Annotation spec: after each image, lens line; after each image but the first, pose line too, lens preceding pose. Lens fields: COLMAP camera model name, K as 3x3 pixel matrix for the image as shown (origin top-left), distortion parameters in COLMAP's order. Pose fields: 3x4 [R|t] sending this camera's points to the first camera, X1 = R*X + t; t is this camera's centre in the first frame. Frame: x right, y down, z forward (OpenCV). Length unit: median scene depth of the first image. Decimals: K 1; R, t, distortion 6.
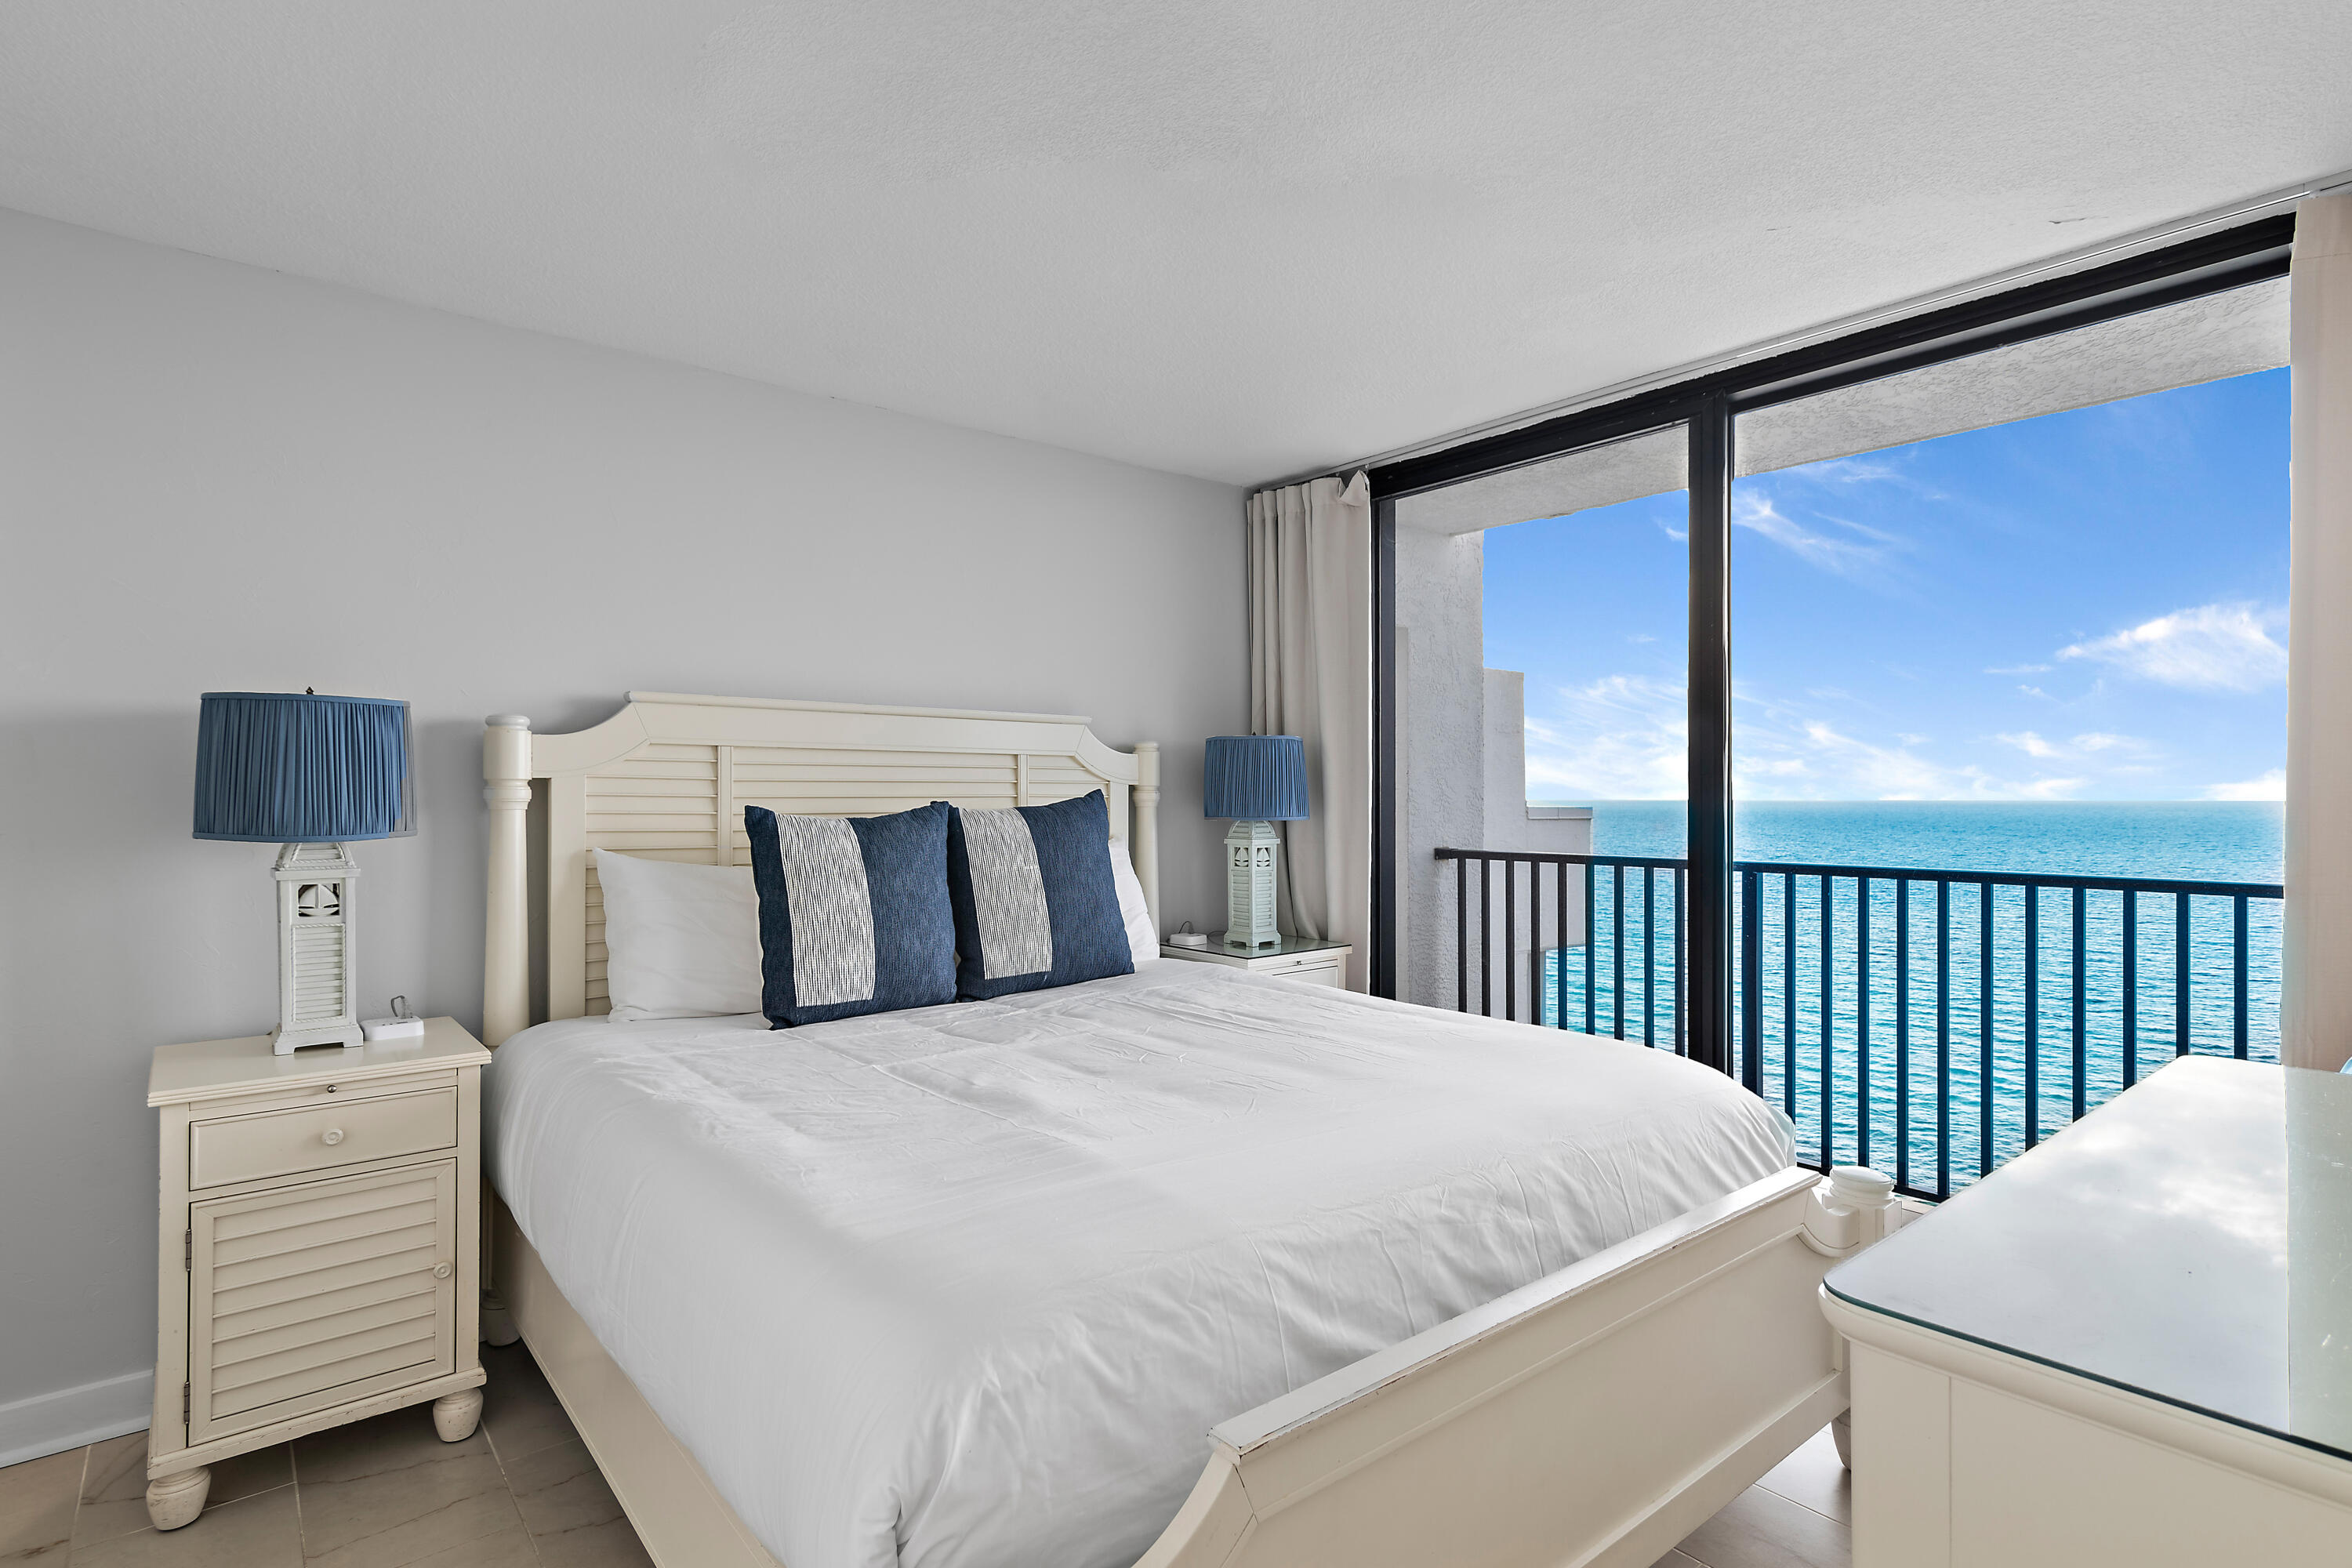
lens RADIAL K [[1155.2, 0, 1168.2], [0, 1155.2, 790.7], [0, 0, 1]] dist [0.000286, 0.000029]
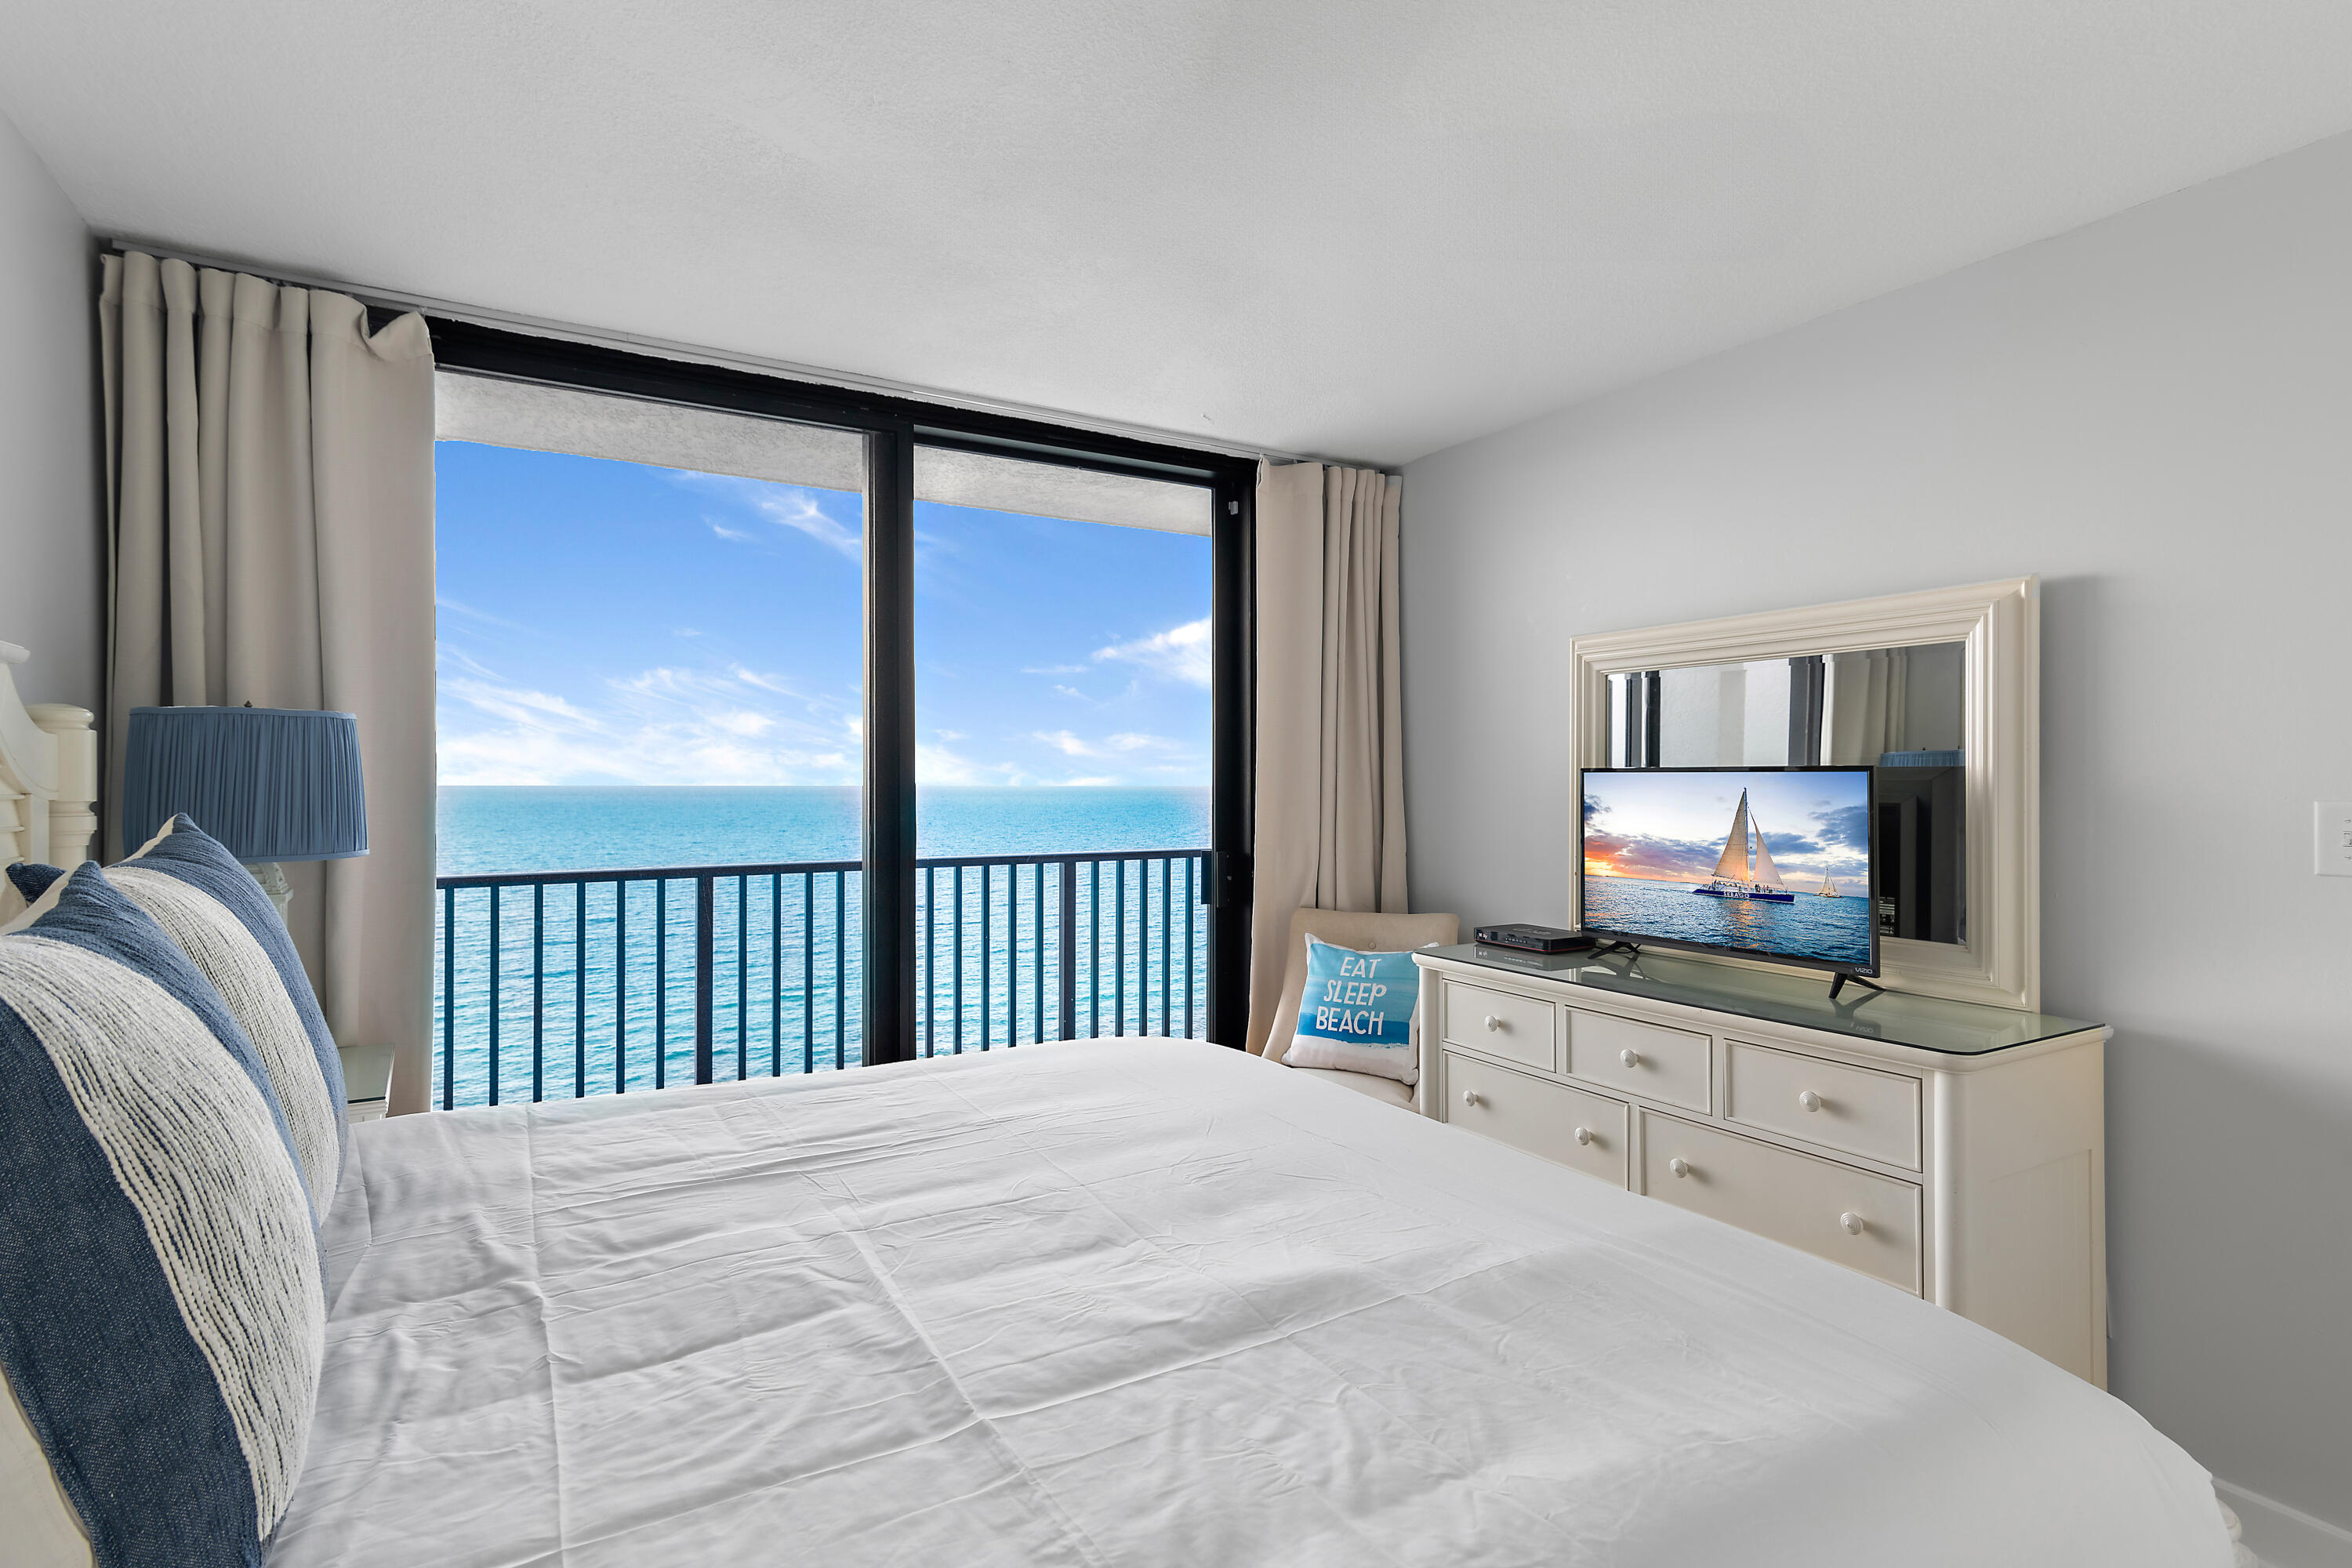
lens RADIAL K [[1159.9, 0, 1160.0], [0, 1159.9, 752.1], [0, 0, 1]] dist [0.016789, -0.000498]
pose [[0.183201, 0.033347, 0.982510, -0.502269], [-0.002232, 0.999436, -0.033505, -0.010761], [-0.983073, 0.003945, 0.183172, 0.590038]]
